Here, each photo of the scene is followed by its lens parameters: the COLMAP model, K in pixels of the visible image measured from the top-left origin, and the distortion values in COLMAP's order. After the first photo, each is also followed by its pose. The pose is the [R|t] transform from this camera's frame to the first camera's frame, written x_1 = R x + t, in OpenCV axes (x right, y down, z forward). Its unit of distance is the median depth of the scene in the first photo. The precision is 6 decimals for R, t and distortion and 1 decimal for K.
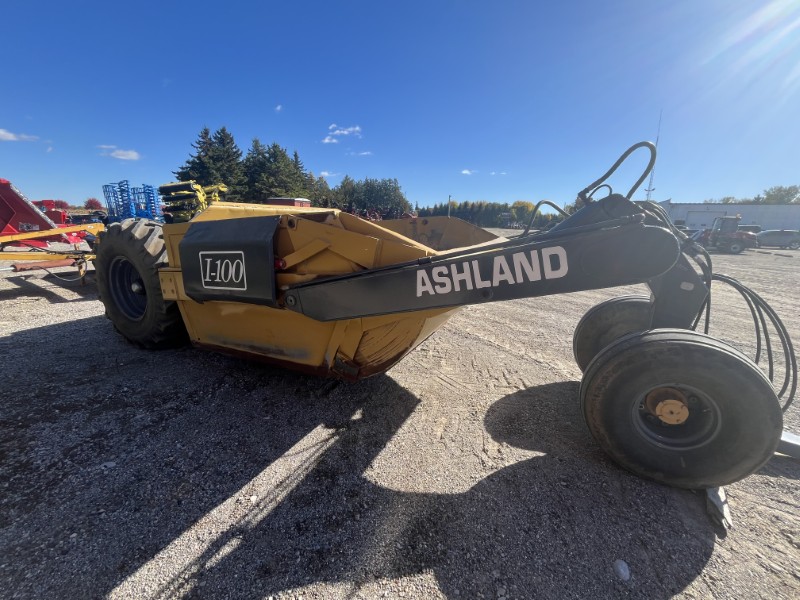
lens RADIAL K [[342.6, 0, 400.0], [0, 342.6, 300.0], [0, 0, 1]] dist [-0.003664, 0.000144]
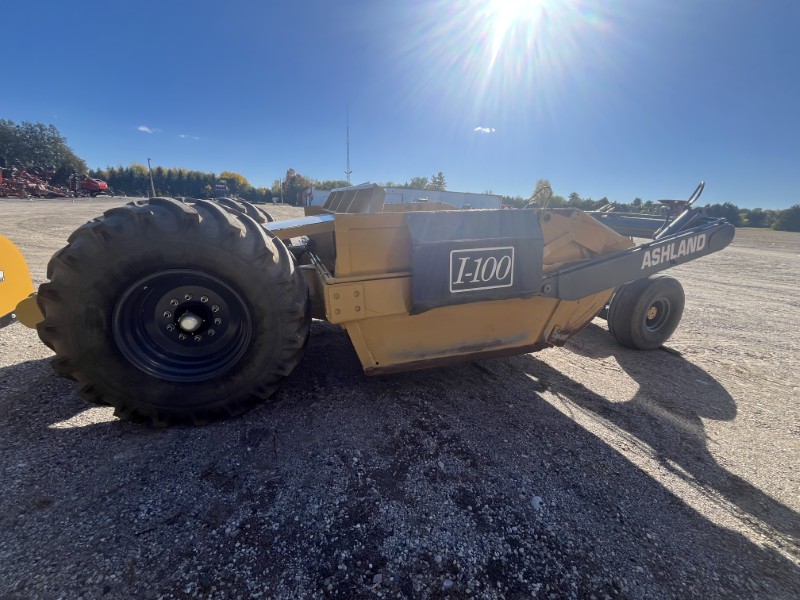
lens RADIAL K [[342.6, 0, 400.0], [0, 342.6, 300.0], [0, 0, 1]] dist [-0.003664, 0.000144]
pose [[0.695679, -0.174248, 0.696900, -1.331520], [0.123737, 0.984701, 0.122688, -0.145643], [-0.707616, 0.000880, 0.706597, 0.516463]]
